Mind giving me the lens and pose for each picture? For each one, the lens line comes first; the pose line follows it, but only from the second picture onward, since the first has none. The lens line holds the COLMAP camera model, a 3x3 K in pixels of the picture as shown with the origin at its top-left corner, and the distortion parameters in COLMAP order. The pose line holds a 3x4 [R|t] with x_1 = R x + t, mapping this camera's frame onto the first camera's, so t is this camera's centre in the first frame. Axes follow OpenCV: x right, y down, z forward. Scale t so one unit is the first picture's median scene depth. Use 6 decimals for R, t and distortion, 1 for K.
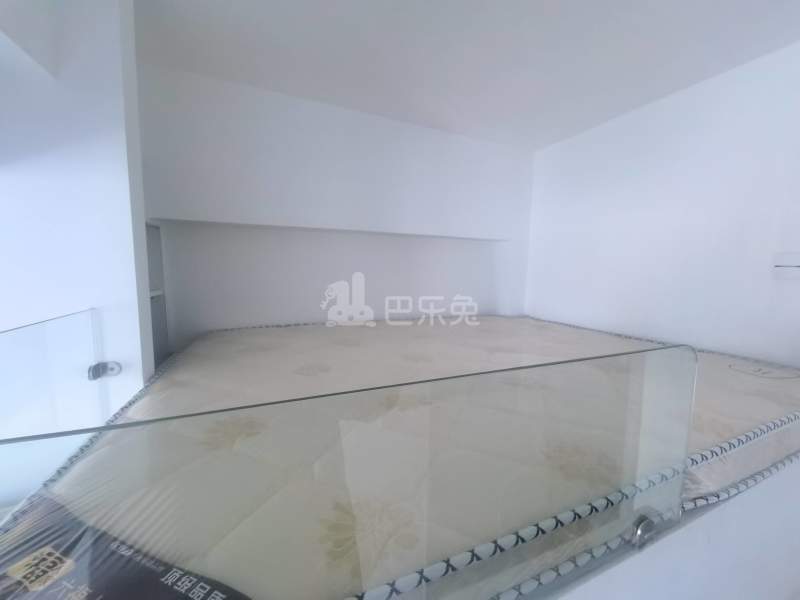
lens RADIAL K [[313.7, 0, 398.7], [0, 313.7, 303.7], [0, 0, 1]] dist [-0.009461, -0.001611]
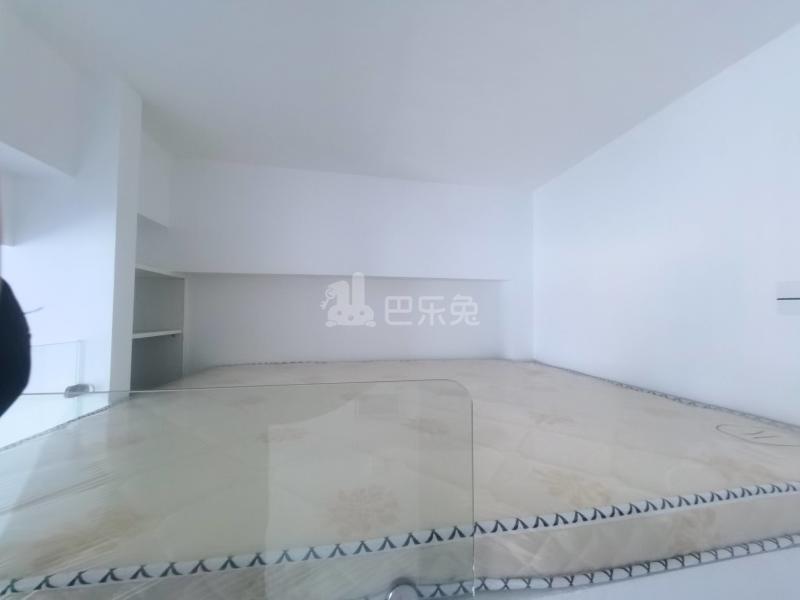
lens RADIAL K [[313.7, 0, 401.7], [0, 313.7, 298.6], [0, 0, 1]] dist [-0.009461, -0.001611]
pose [[0.975347, -0.020329, -0.219738, 0.335776], [-0.015035, 0.987312, -0.158077, 0.014357], [0.220164, 0.157484, 0.962666, 0.012083]]
